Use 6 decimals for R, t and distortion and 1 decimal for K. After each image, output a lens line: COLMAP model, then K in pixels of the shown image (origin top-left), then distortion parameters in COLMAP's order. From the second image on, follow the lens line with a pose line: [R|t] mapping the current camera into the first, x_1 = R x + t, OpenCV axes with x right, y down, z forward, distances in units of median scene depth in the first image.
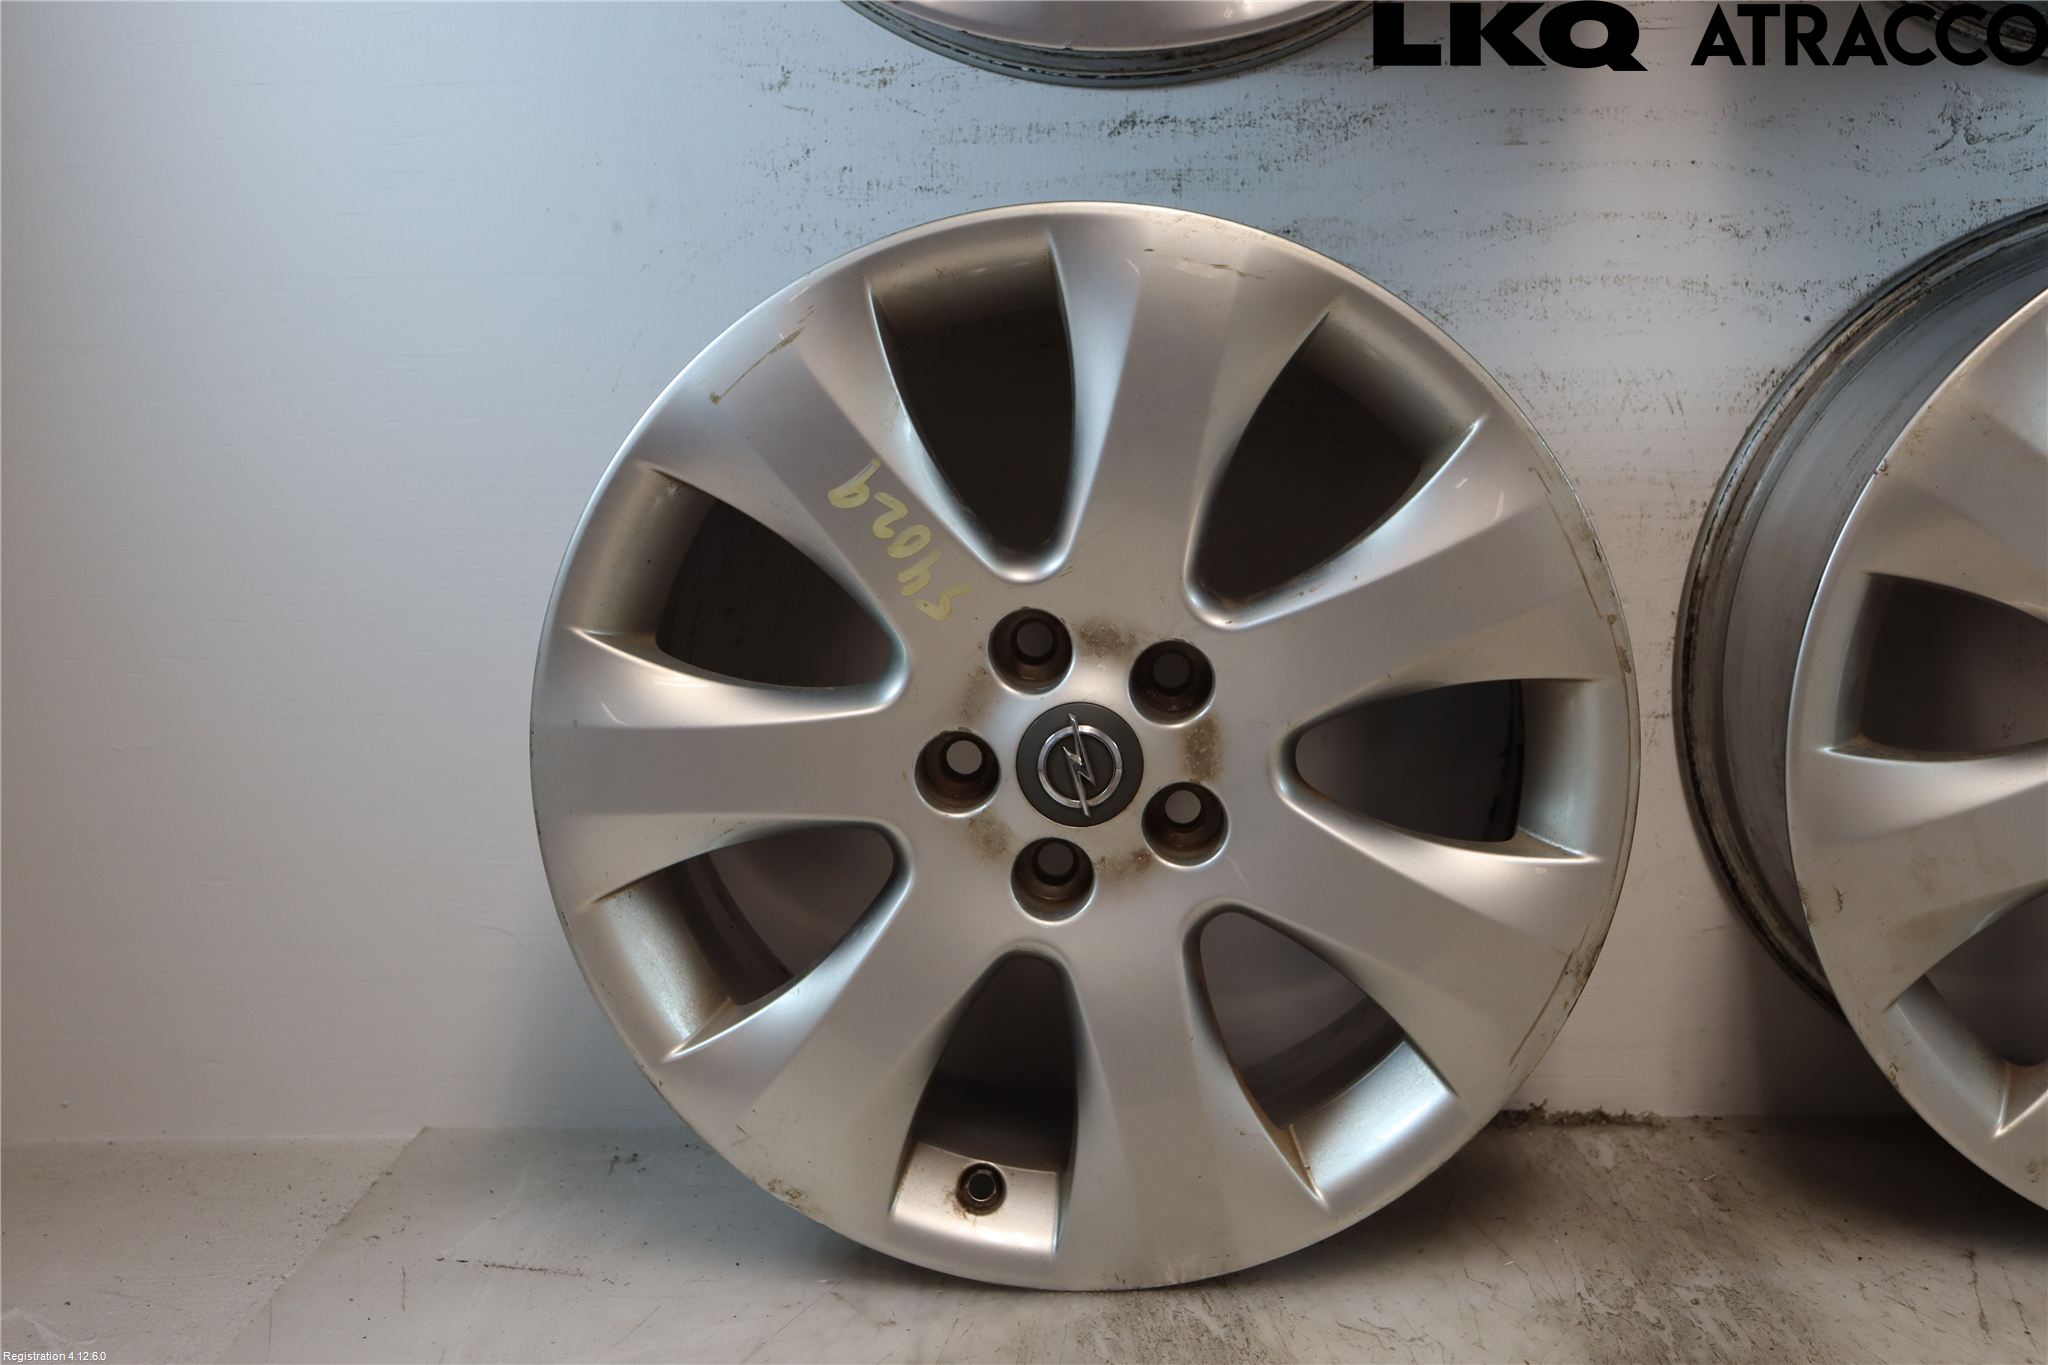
lens RADIAL K [[2356.7, 0, 1023.1], [0, 2356.7, 736.0], [0, 0, 1]] dist [-0.099844, 0.269917]
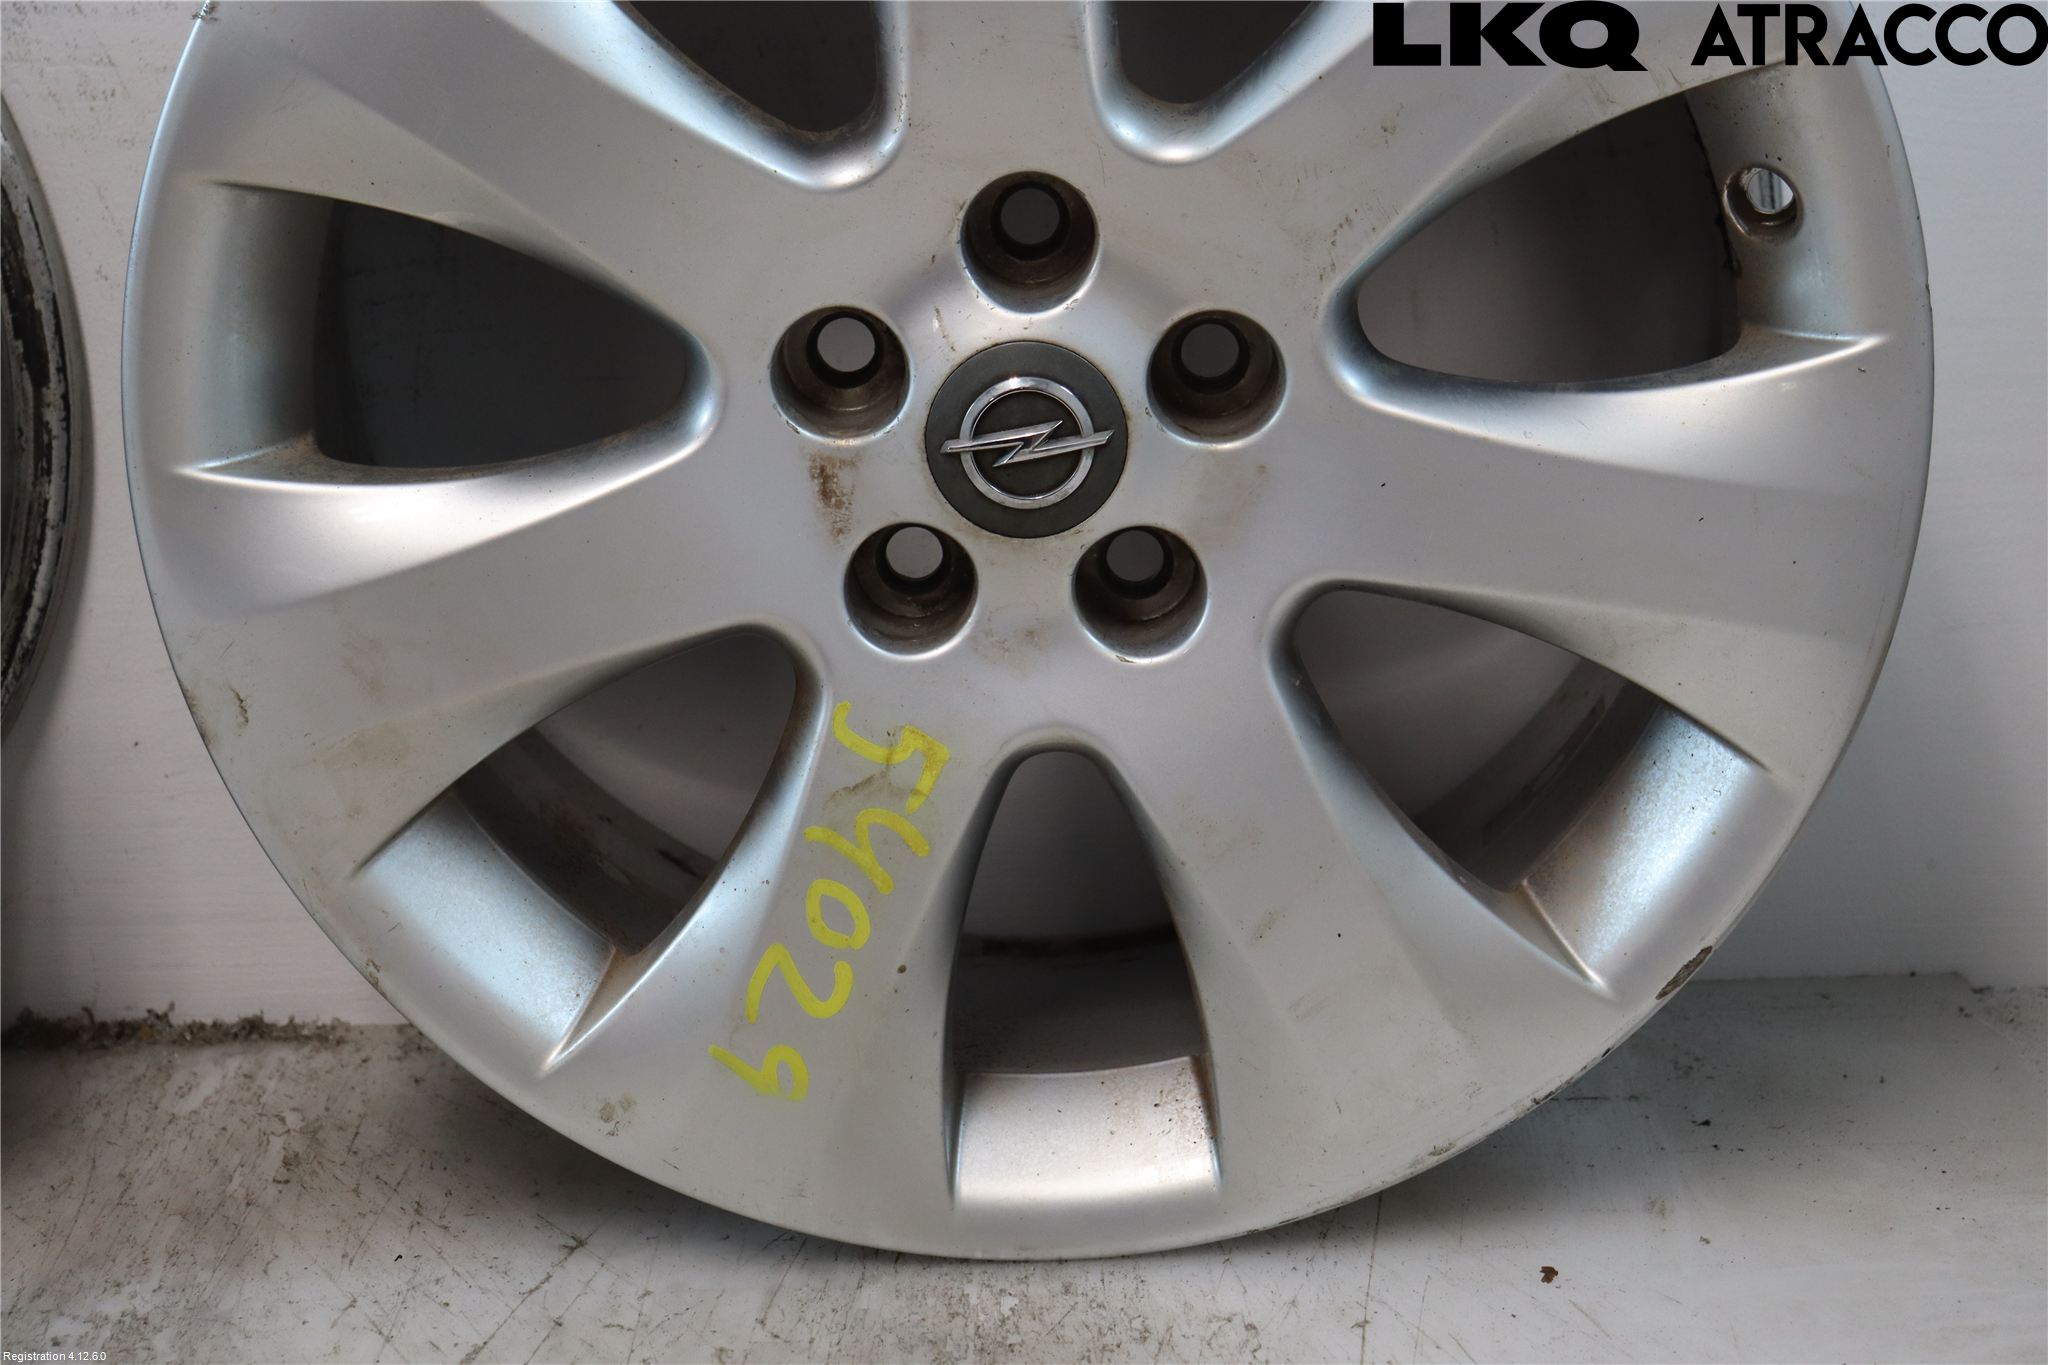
lens RADIAL K [[3721.6, 0, 1022.2], [0, 3721.6, 729.4], [0, 0, 1]] dist [0.130509, 0.623924]
pose [[0.999114, -0.021007, 0.036466, 0.419310], [0.016985, 0.994081, 0.107310, -0.022982], [-0.038504, -0.106595, 0.993557, -0.007129]]
